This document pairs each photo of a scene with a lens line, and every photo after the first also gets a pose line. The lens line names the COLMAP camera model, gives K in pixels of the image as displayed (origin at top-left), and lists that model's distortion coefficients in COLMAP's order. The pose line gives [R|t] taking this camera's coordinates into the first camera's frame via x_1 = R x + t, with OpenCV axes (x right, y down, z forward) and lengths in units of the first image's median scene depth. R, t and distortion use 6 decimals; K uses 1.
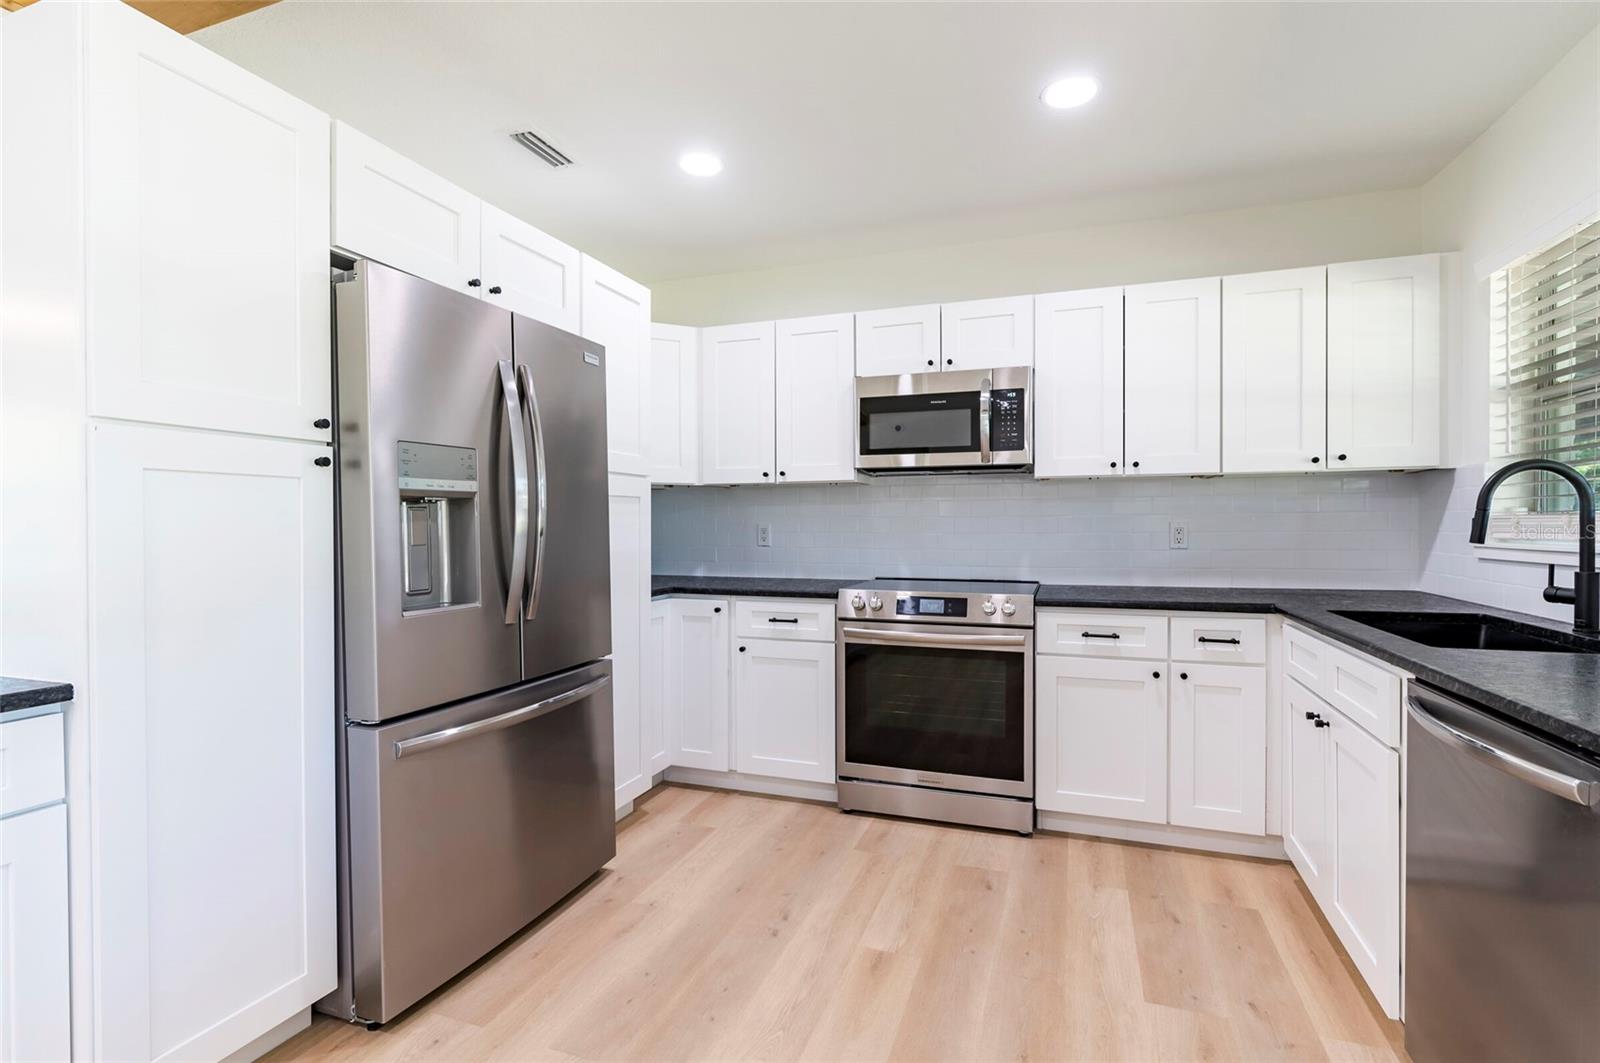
lens RADIAL K [[751.4, 0, 803.4], [0, 751.4, 530.7], [0, 0, 1]] dist [0.001393, -0.000761]
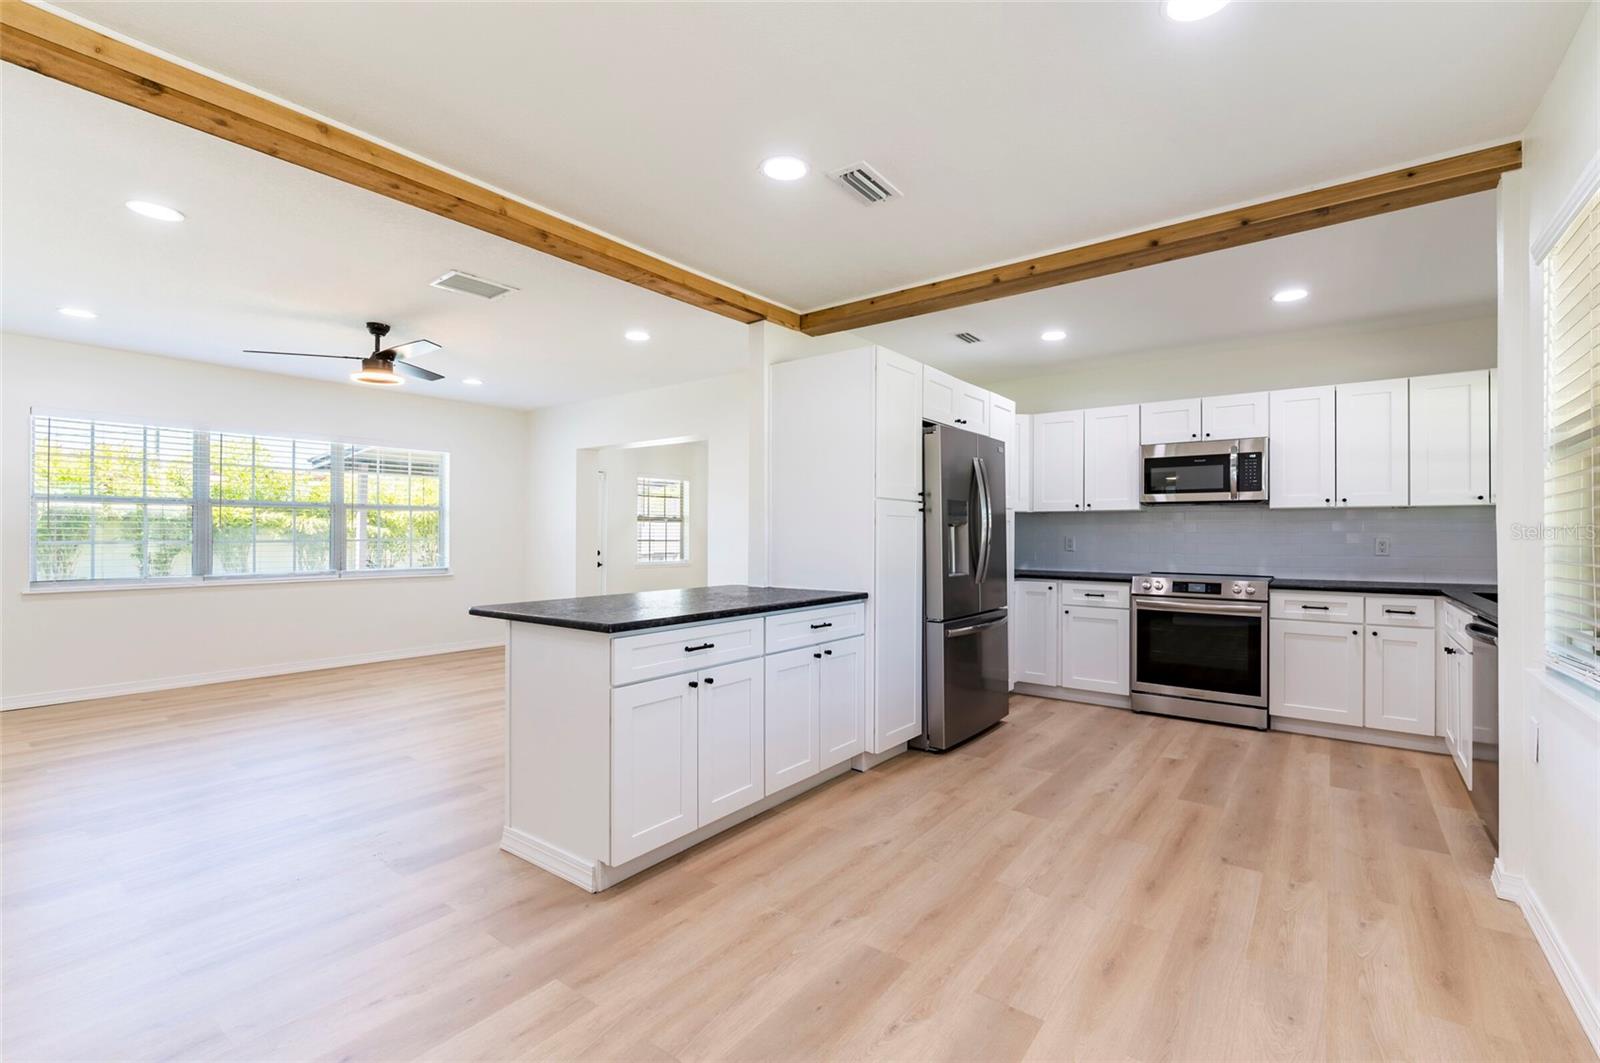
lens RADIAL K [[695.5, 0, 806.3], [0, 695.5, 531.7], [0, 0, 1]] dist [-0.001266, -0.000152]
pose [[0.954265, 0.005528, -0.298909, -0.196023], [-0.009399, 0.999890, -0.011514, 0.003759], [0.298813, 0.013797, 0.954212, -0.729107]]
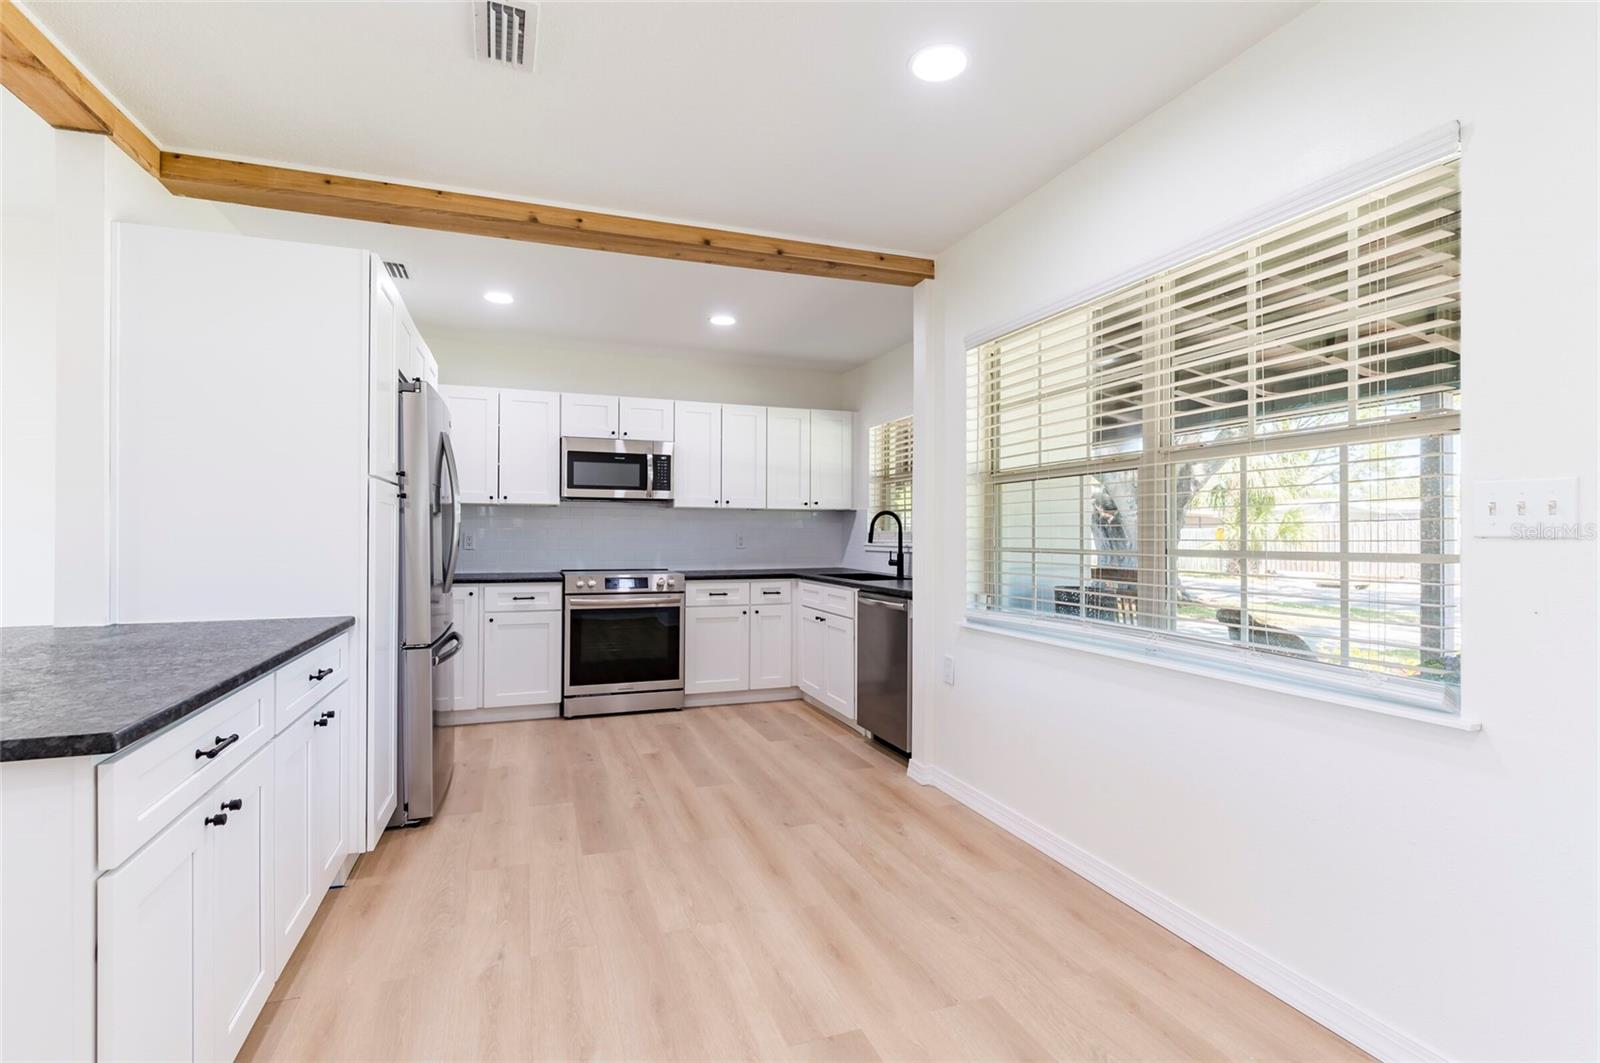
lens RADIAL K [[751.4, 0, 803.4], [0, 751.4, 530.7], [0, 0, 1]] dist [0.001393, -0.000761]
pose [[0.767818, 0.009416, 0.640599, -0.618078], [-0.000988, 0.999908, -0.013513, 0.006579], [-0.640668, 0.009742, 0.767757, -0.550426]]
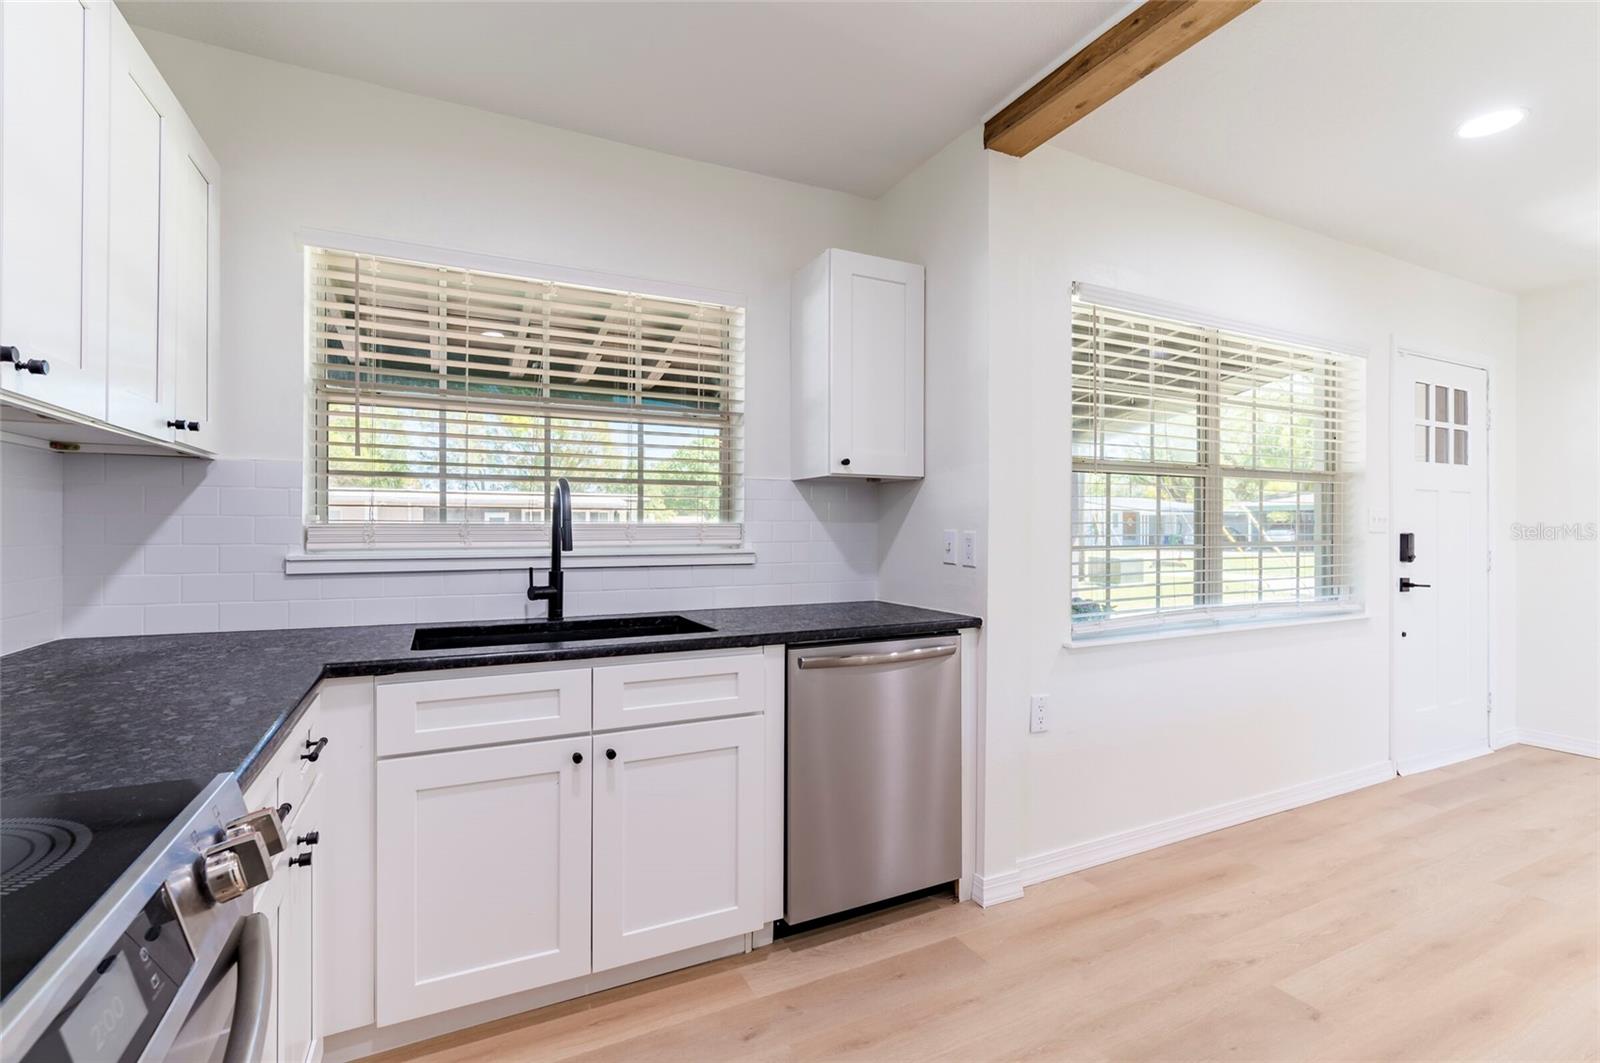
lens RADIAL K [[735.7, 0, 800.0], [0, 735.7, 531.5], [0, 0, 1]] dist [0.001848, 0.001013]
pose [[-0.726967, 0.003828, 0.686662, -0.061642], [0.008111, 0.999963, 0.003013, -0.007965], [-0.686625, 0.007760, -0.726971, 1.045245]]
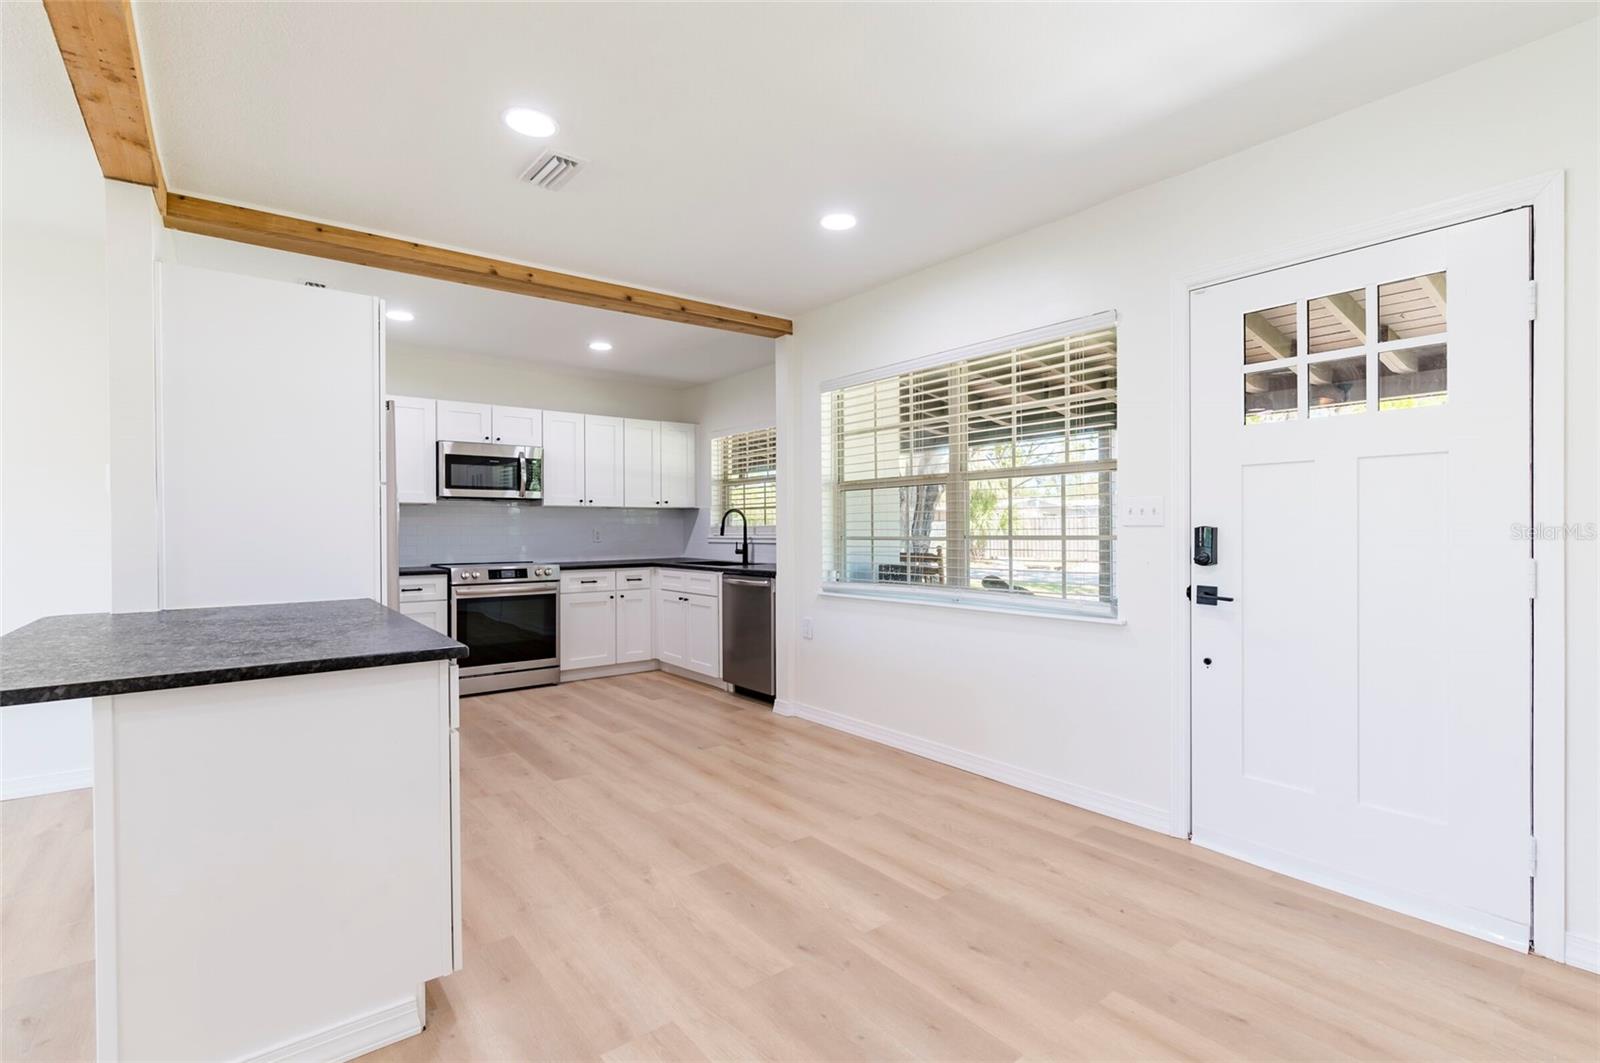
lens RADIAL K [[735.7, 0, 800.0], [0, 735.7, 531.5], [0, 0, 1]] dist [0.001848, 0.001013]
pose [[0.540169, -0.001848, 0.841554, -1.010020], [0.010267, 0.999938, -0.004394, 0.011067], [-0.841494, 0.011014, 0.540155, -0.619393]]
